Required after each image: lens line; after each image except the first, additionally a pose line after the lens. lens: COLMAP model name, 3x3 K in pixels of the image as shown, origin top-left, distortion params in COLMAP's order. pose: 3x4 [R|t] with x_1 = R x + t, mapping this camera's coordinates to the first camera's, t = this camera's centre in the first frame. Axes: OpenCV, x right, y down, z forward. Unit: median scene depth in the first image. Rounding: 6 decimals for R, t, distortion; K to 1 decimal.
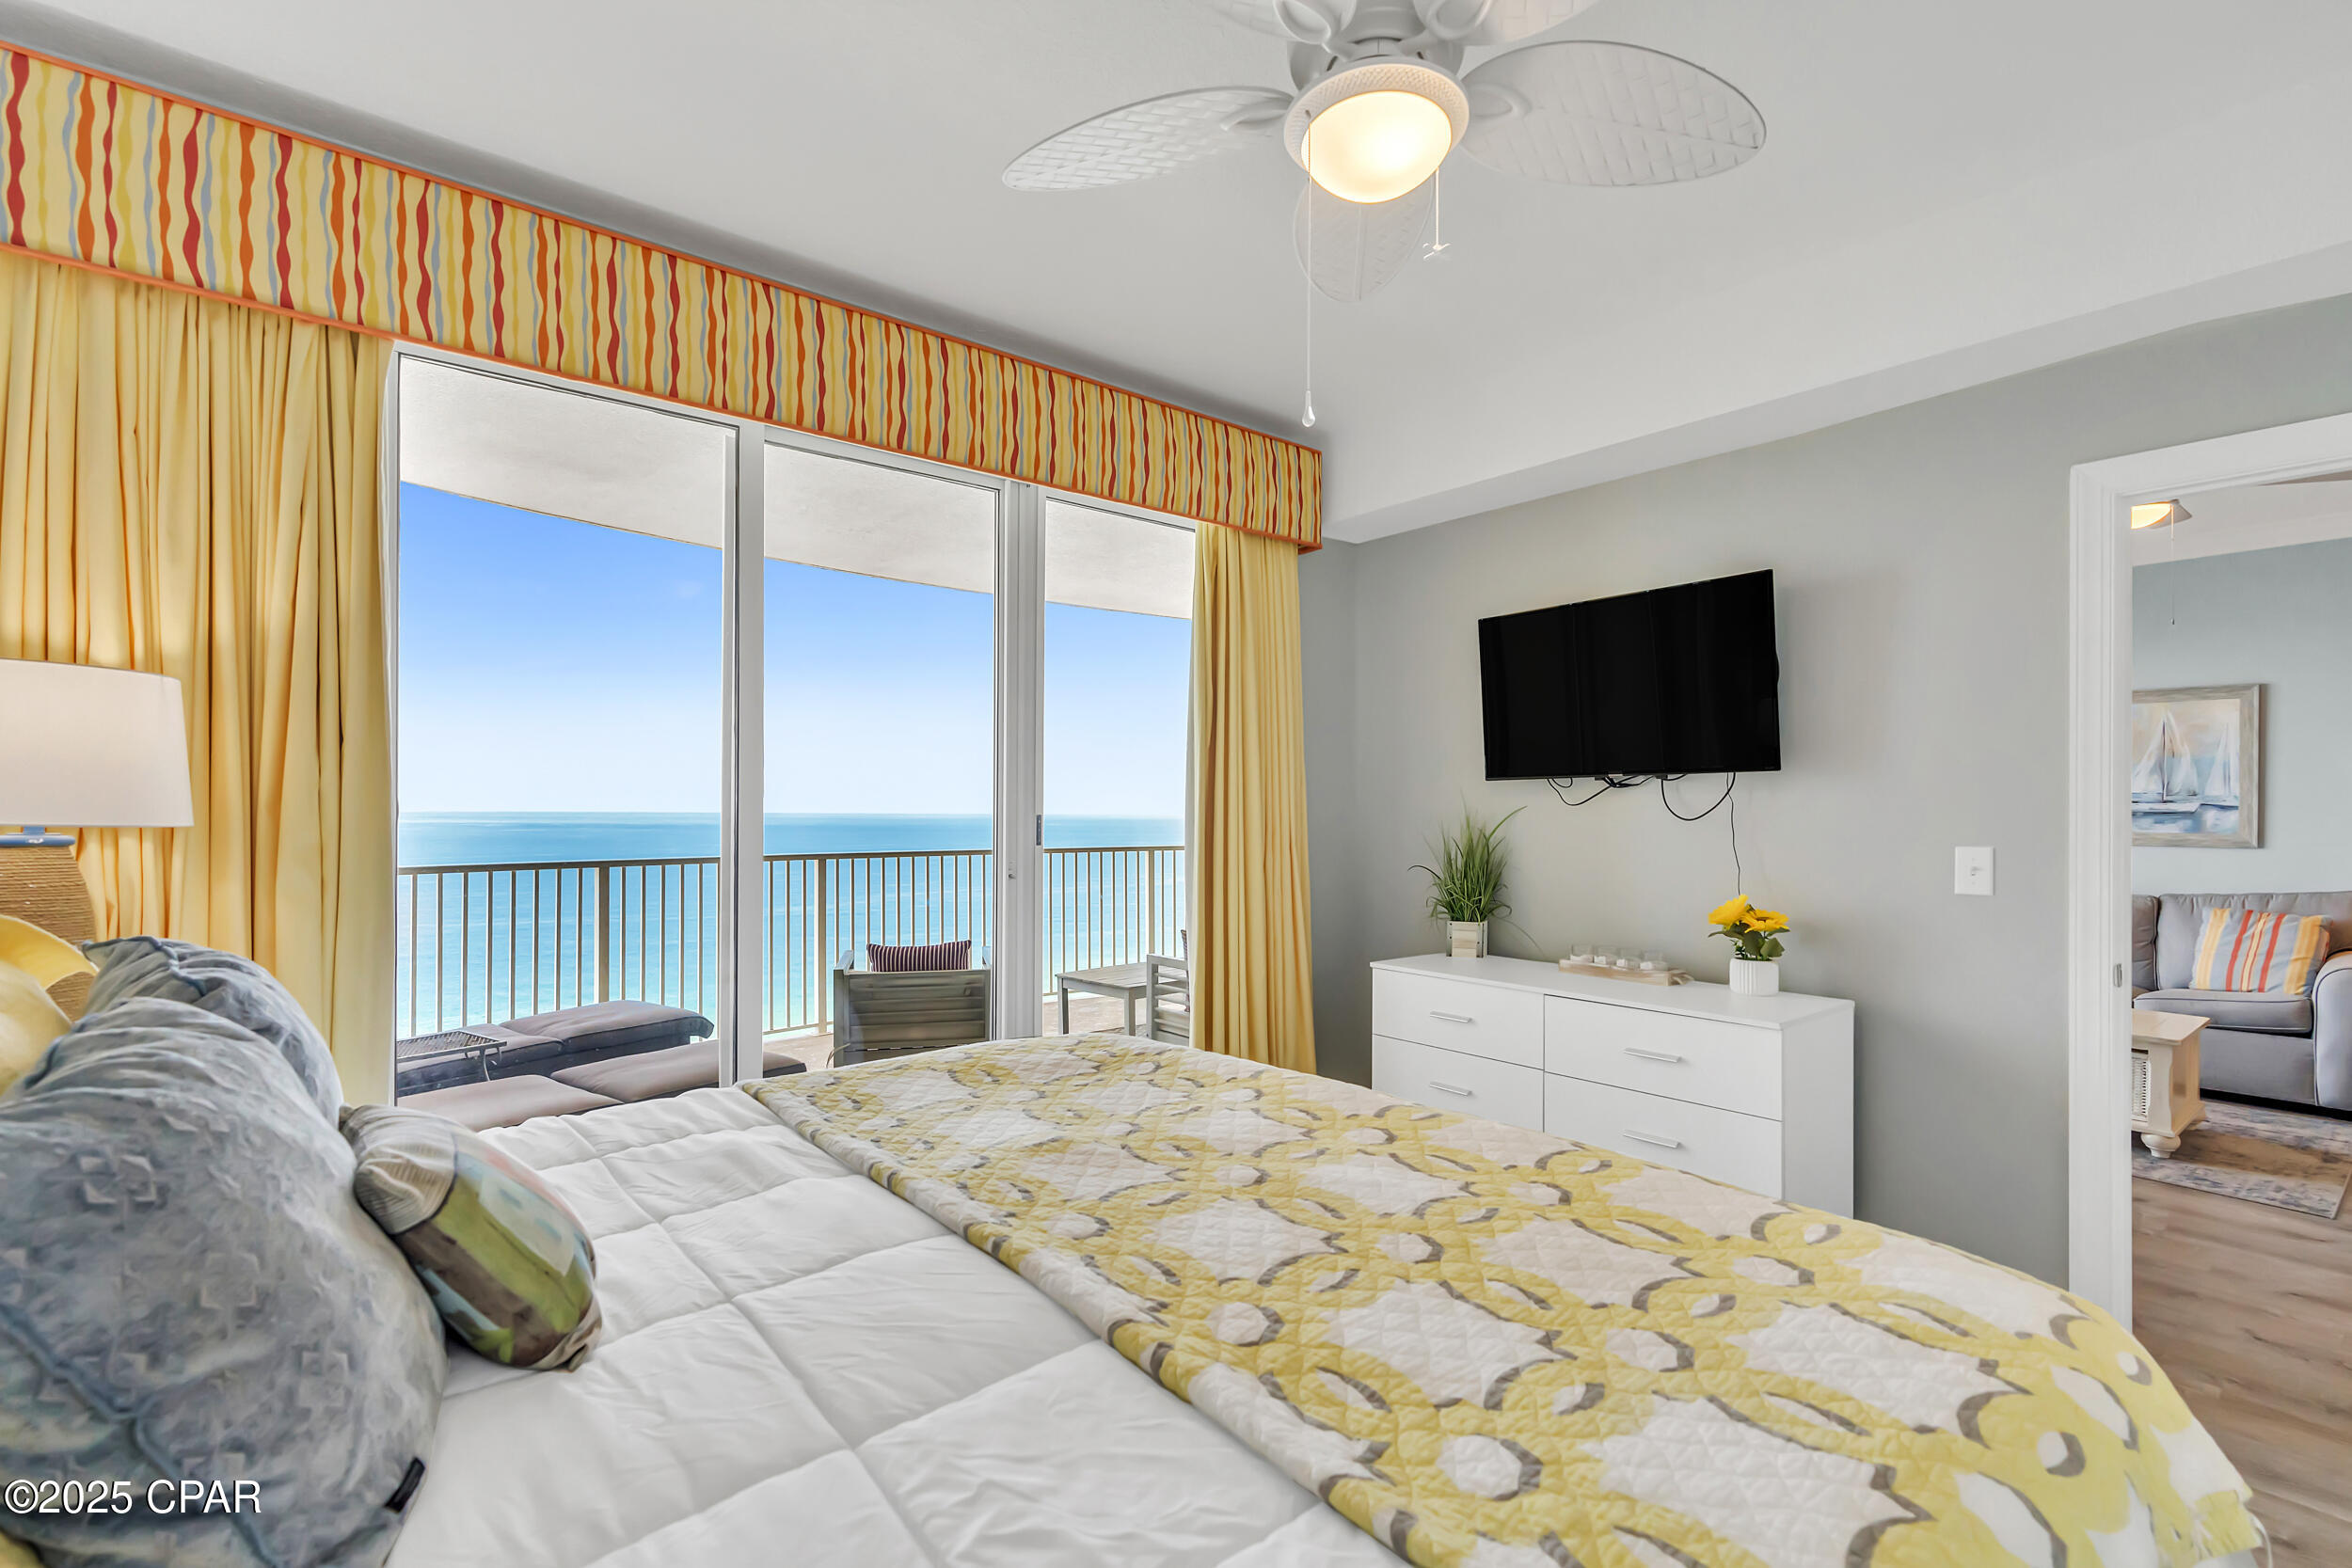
lens RADIAL K [[1058.0, 0, 1188.0], [0, 1058.0, 804.0], [0, 0, 1]] dist [-0.011043, 0.004827]
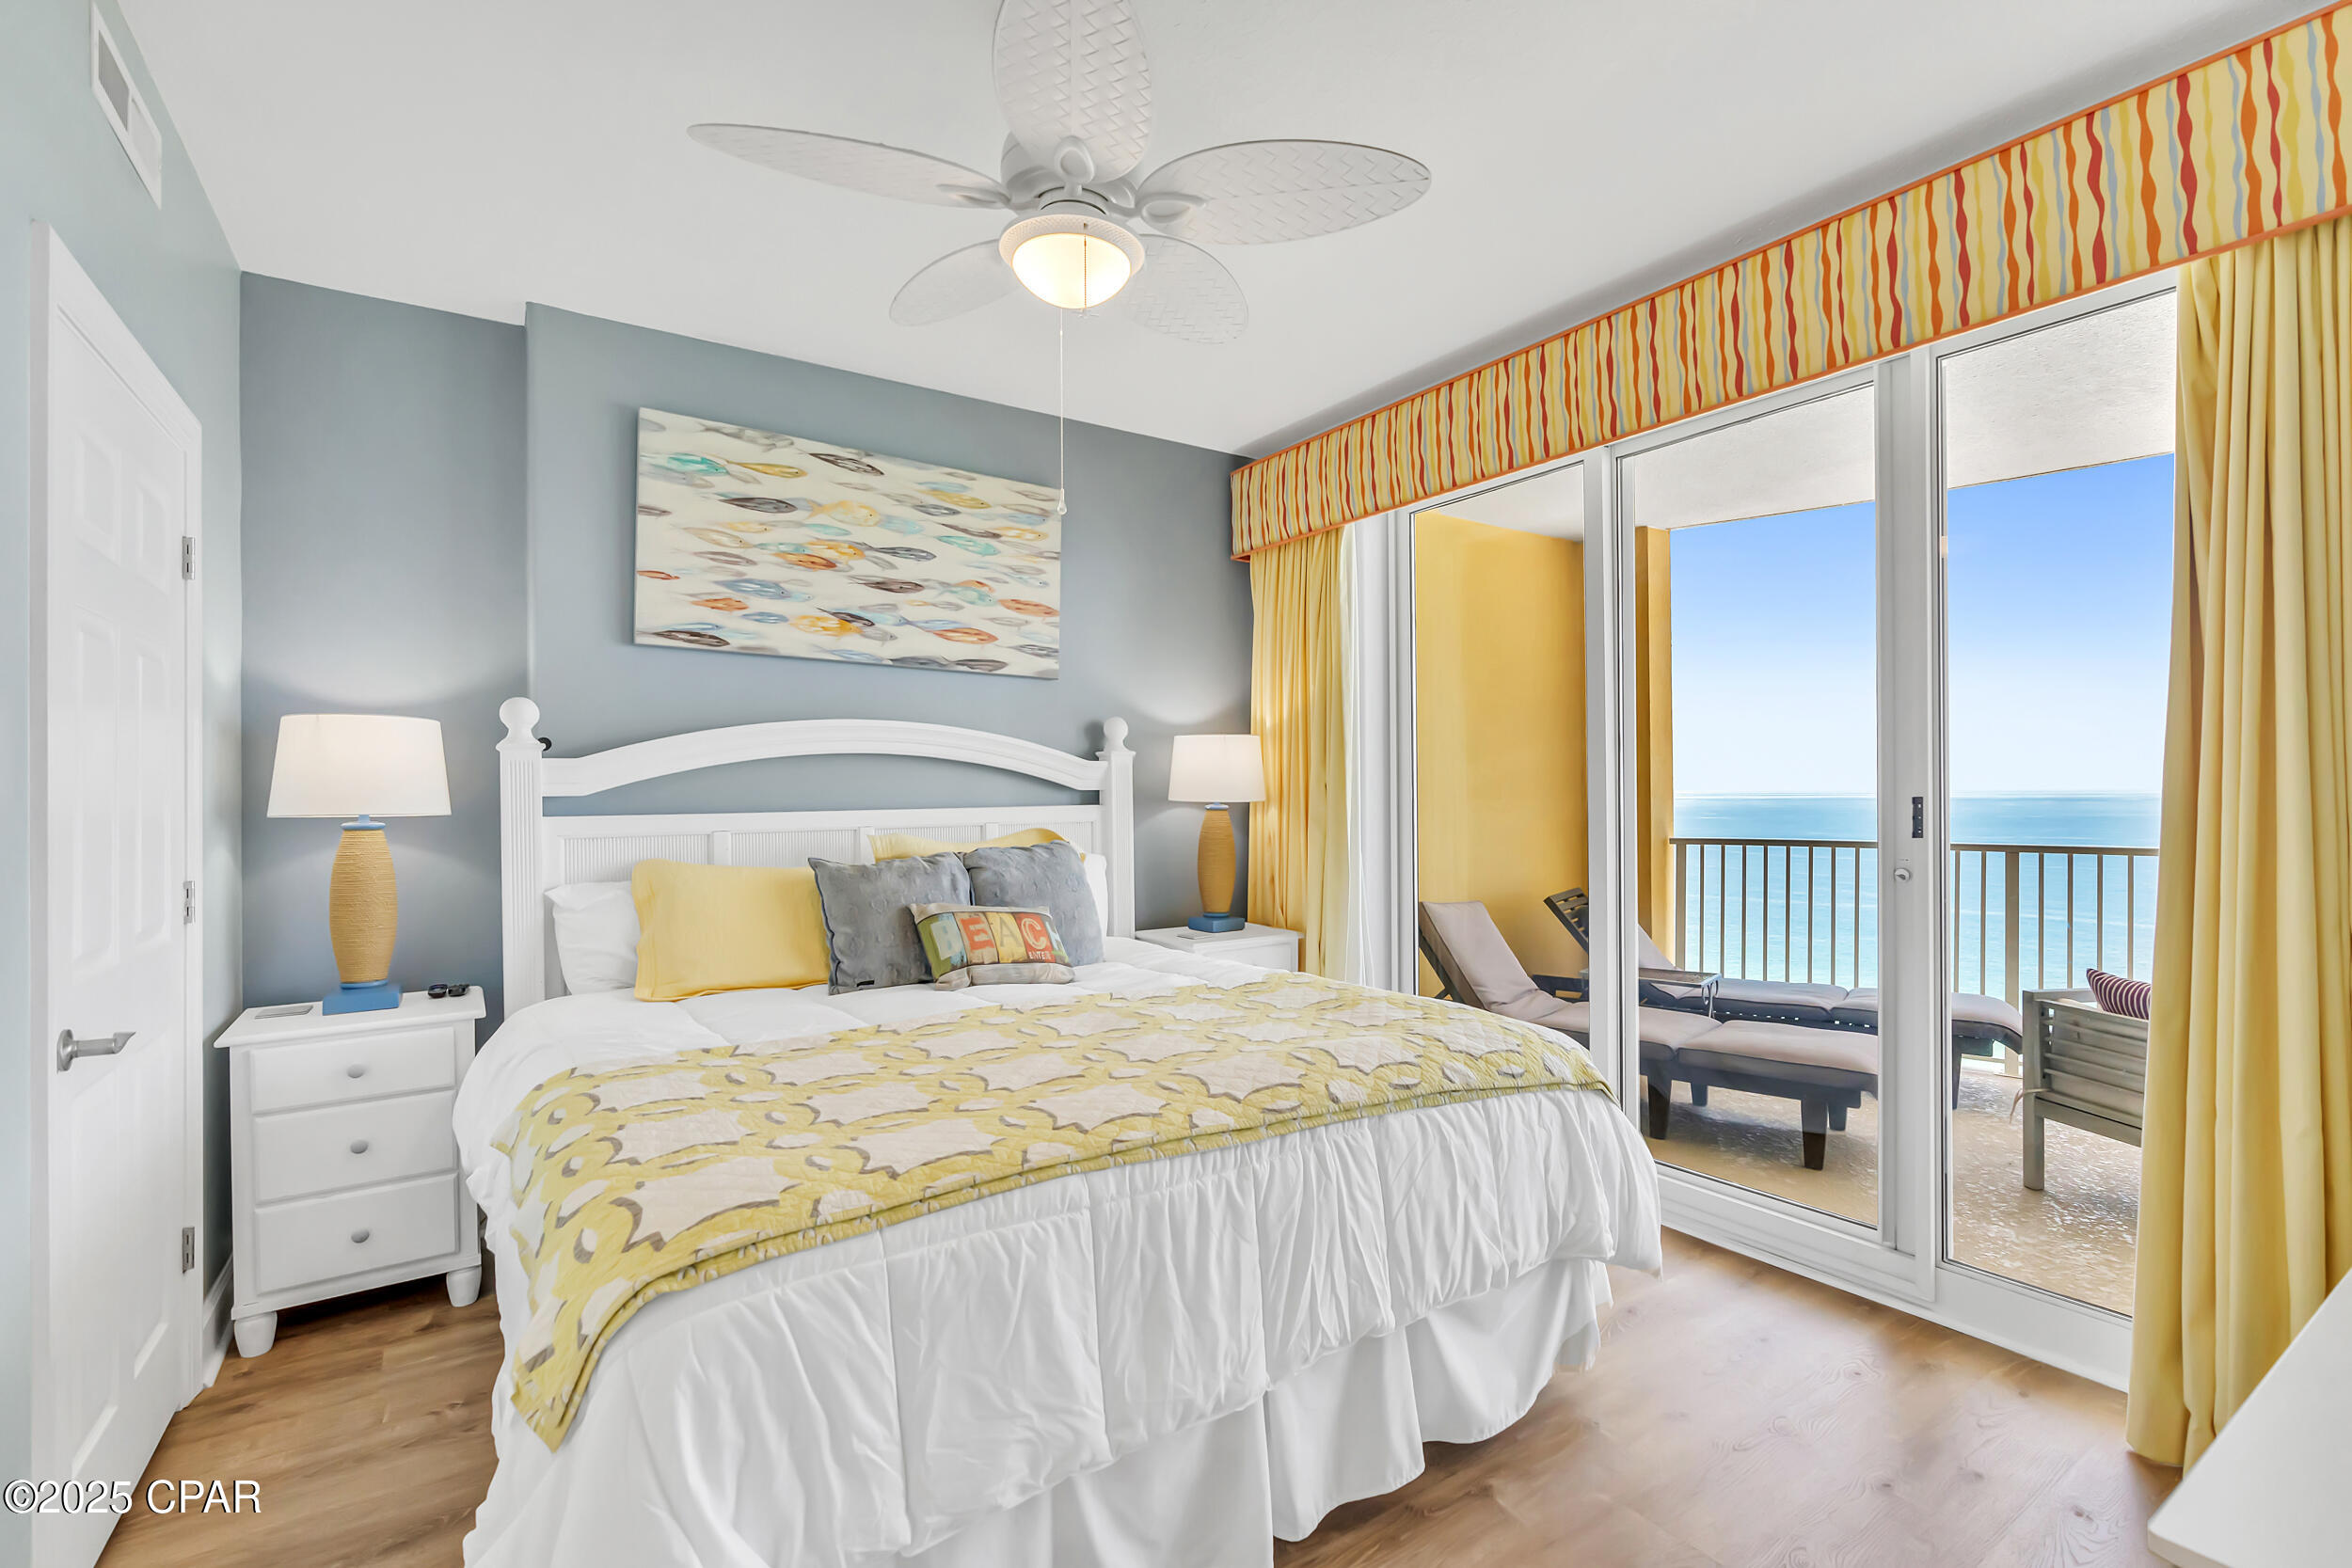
lens RADIAL K [[1058.0, 0, 1188.0], [0, 1058.0, 804.0], [0, 0, 1]] dist [-0.011043, 0.004827]
pose [[-0.083882, 0.007580, -0.996447, 0.817934], [0.012587, 0.999899, 0.006546, 0.004131], [0.996396, -0.011993, -0.083969, 0.712695]]
